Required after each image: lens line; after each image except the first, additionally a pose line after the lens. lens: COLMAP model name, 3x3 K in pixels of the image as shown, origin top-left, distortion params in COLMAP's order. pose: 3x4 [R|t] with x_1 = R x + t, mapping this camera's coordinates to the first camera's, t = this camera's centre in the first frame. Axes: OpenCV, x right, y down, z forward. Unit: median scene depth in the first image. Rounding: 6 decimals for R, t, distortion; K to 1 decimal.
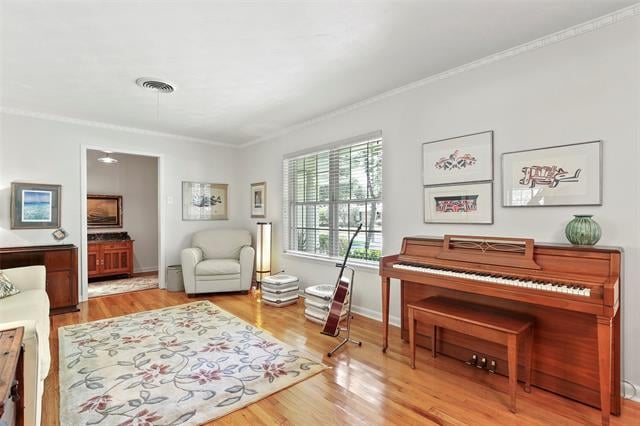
lens RADIAL K [[304.1, 0, 323.1], [0, 304.1, 217.0], [0, 0, 1]] dist [-0.010745, 0.002449]
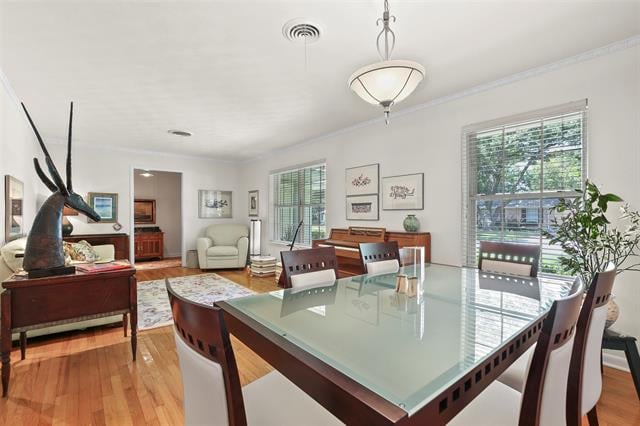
lens RADIAL K [[304.1, 0, 328.2], [0, 304.1, 217.4], [0, 0, 1]] dist [-0.010745, 0.002449]
pose [[0.998748, 0.004277, -0.049846, 0.354077], [-0.004182, 0.999989, 0.002013, 0.005334], [0.049854, -0.001802, 0.998755, -0.641221]]
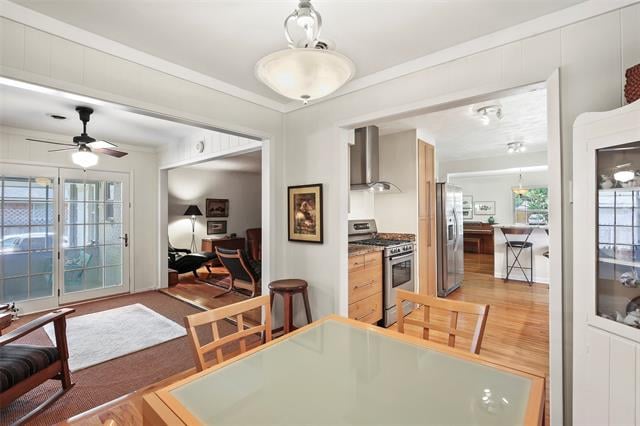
lens RADIAL K [[304.1, 0, 320.8], [0, 304.1, 210.0], [0, 0, 1]] dist [-0.010745, 0.002449]
pose [[0.989740, 0.011945, 0.142380, -1.955277], [-0.010715, 0.999898, -0.009402, -0.031773], [-0.142478, 0.007780, 0.989767, -2.634896]]
